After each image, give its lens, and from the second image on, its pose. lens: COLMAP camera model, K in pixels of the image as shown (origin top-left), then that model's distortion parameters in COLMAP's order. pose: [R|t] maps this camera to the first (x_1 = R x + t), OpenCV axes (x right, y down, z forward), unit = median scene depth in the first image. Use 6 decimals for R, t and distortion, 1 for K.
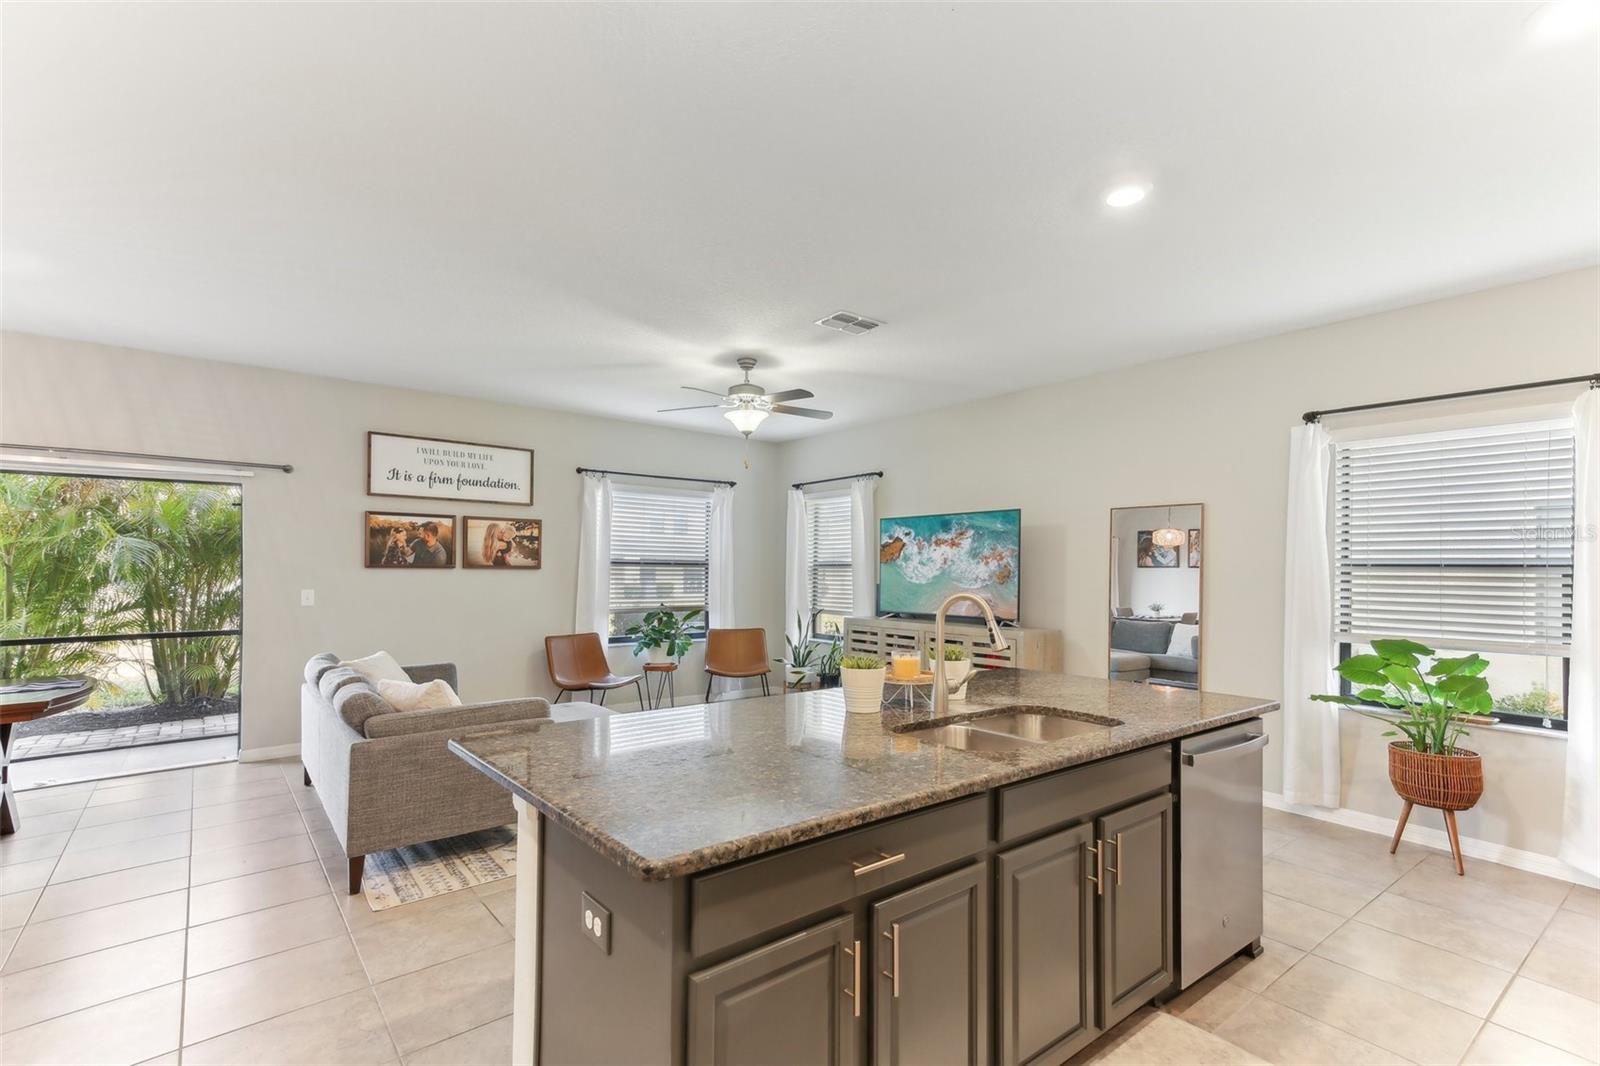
lens RADIAL K [[723.1, 0, 799.1], [0, 723.1, 561.2], [0, 0, 1]] dist [0.019808, 0.003391]
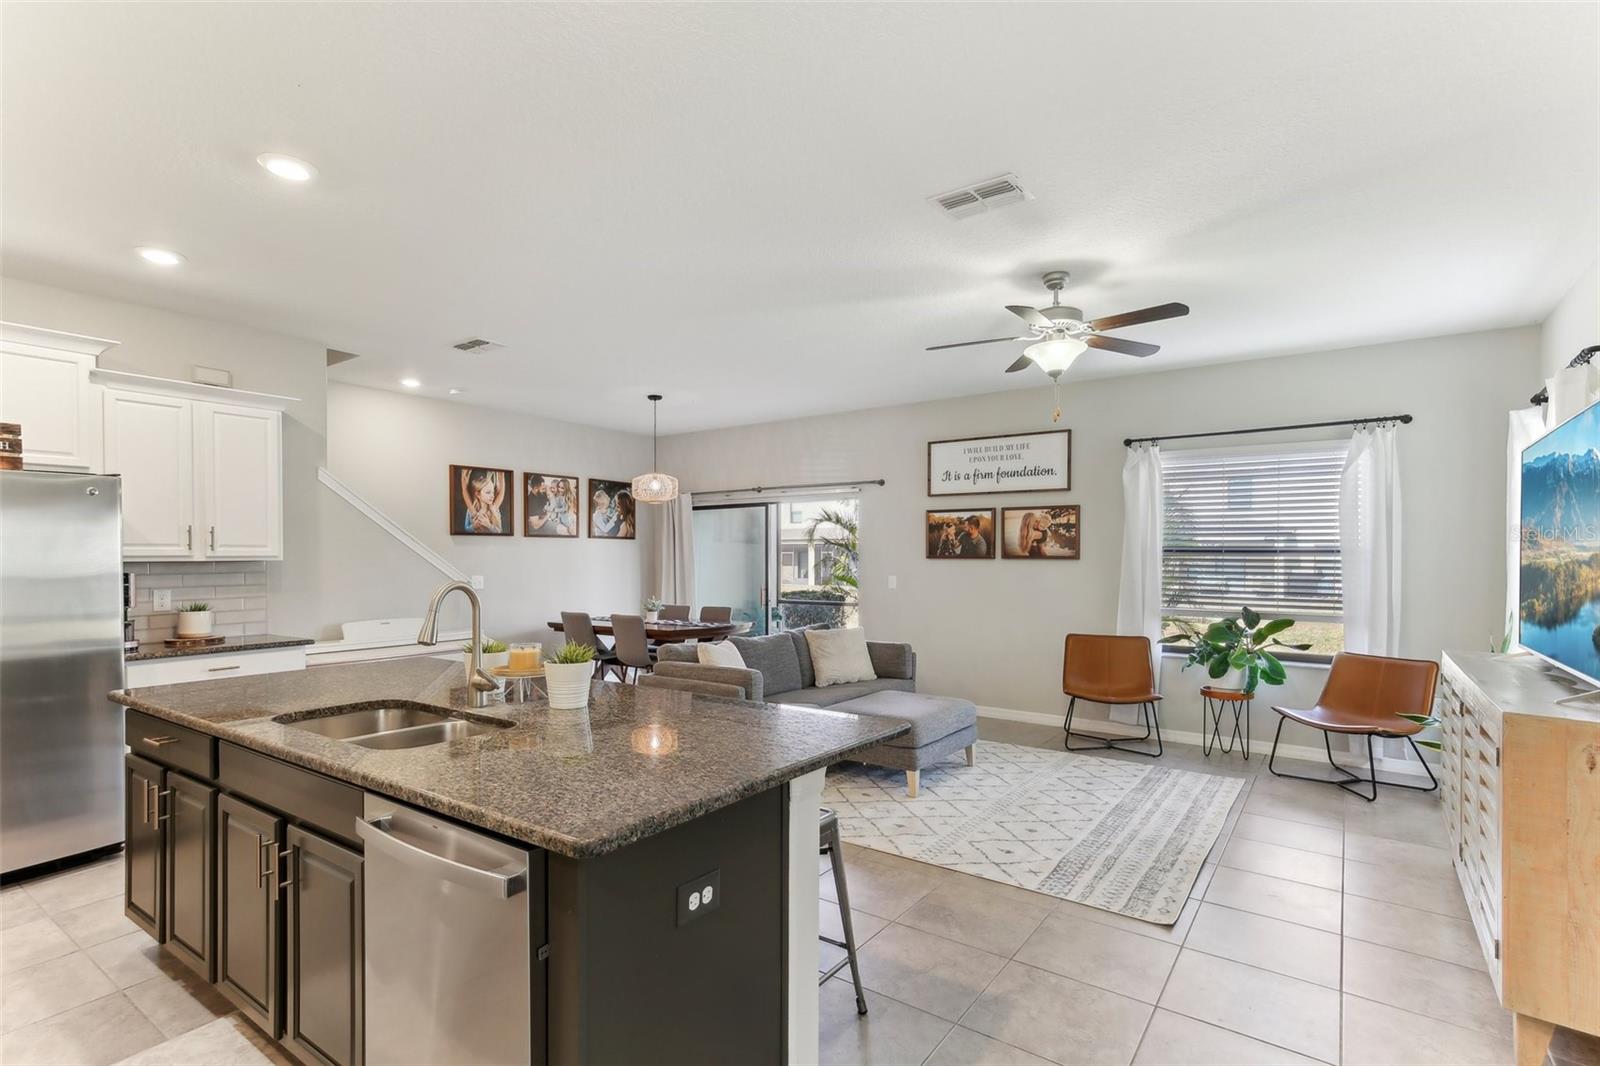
lens RADIAL K [[762.5, 0, 792.8], [0, 762.5, 561.2], [0, 0, 1]] dist [-0.001072, 0.006484]
pose [[0.256143, 0.001226, -0.966638, 0.482198], [0.009609, 0.999947, 0.003814, 0.005904], [0.966591, -0.010265, 0.256118, 0.427648]]
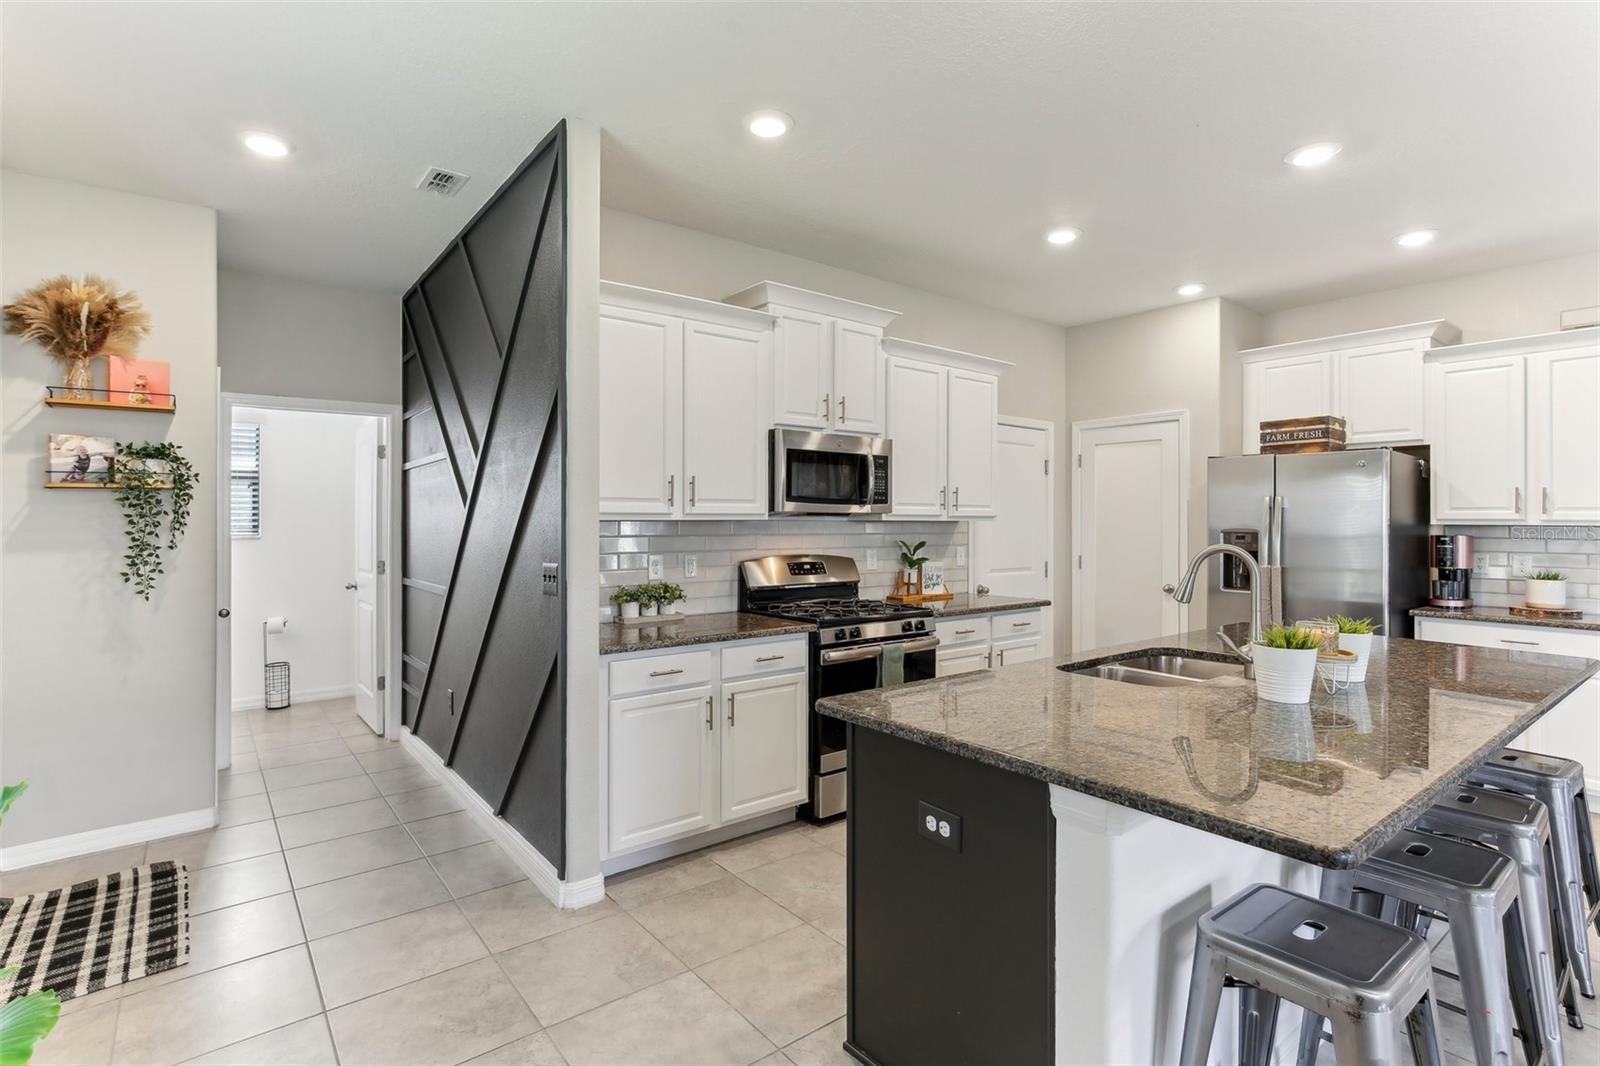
lens RADIAL K [[762.5, 0, 792.2], [0, 762.5, 501.7], [0, 0, 1]] dist [-0.001072, 0.006484]
pose [[-0.999625, -0.006247, 0.026660, 0.288504], [-0.007011, 0.999566, -0.028625, 0.007237], [-0.026470, -0.028801, -0.999235, 0.728318]]
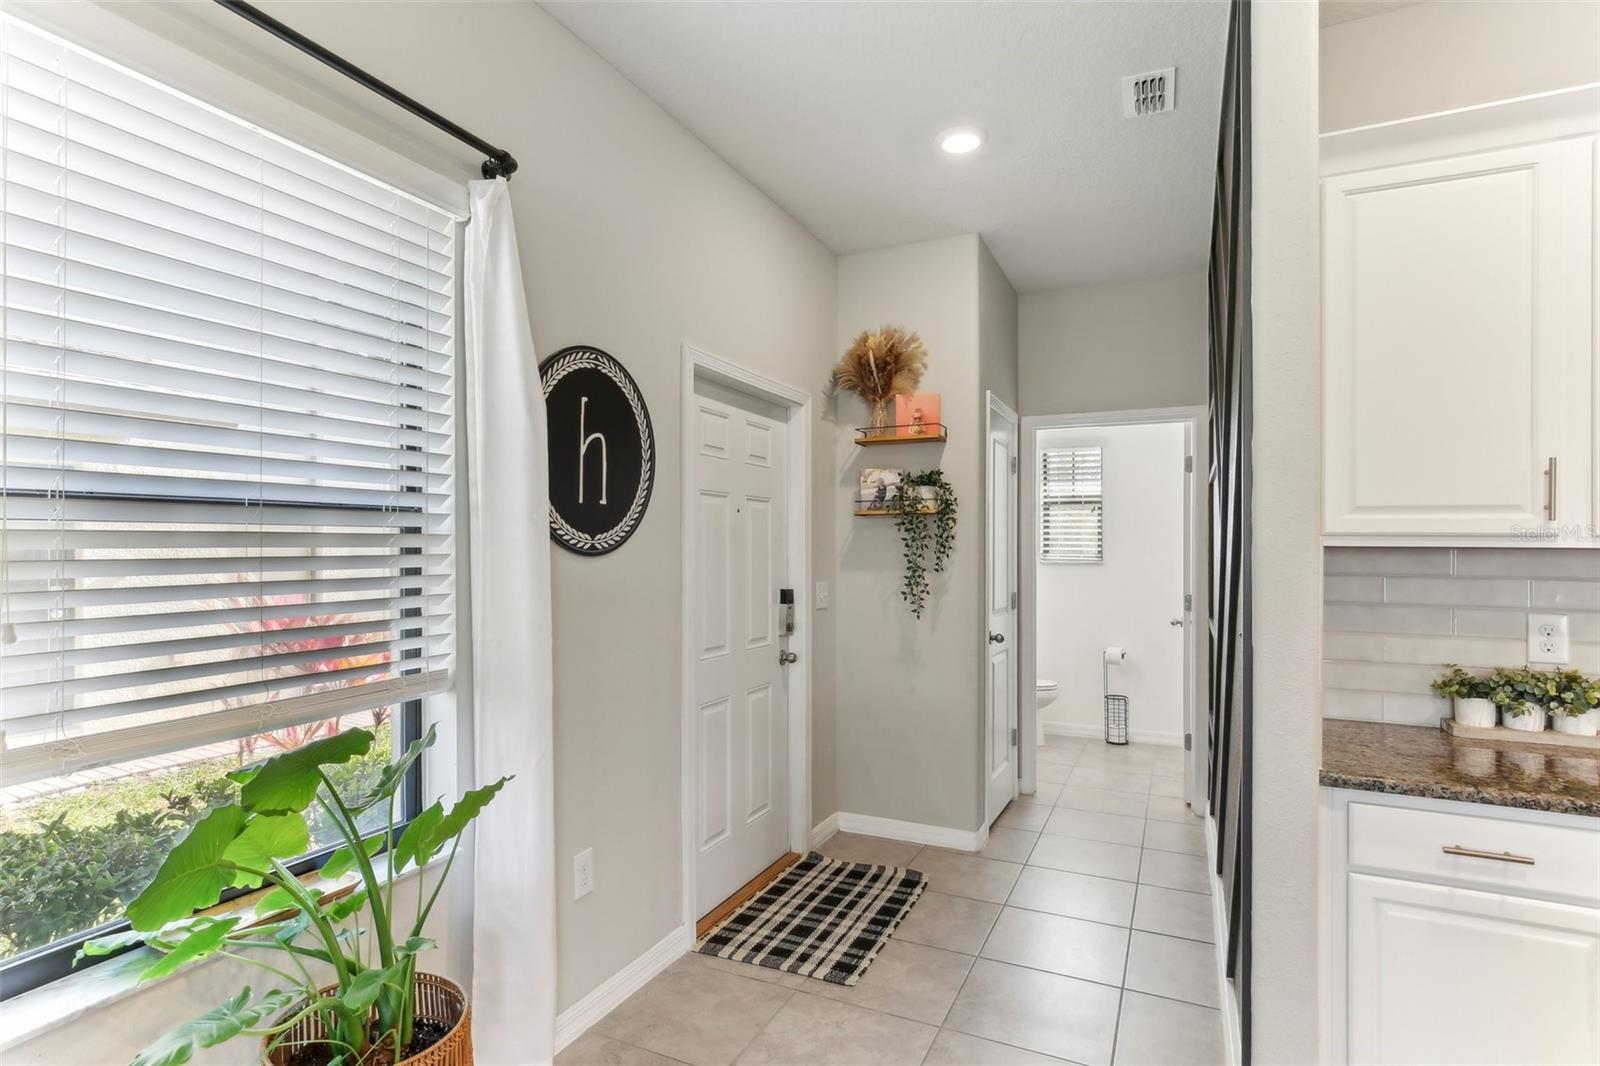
lens RADIAL K [[820.3, 0, 795.2], [0, 820.3, 533.7], [0, 0, 1]] dist [-0.006662, 0.000844]
pose [[-0.432084, 0.000478, 0.901833, 0.245361], [-0.015389, 0.999850, -0.007903, 0.006793], [-0.901702, -0.017293, -0.432012, 0.562573]]
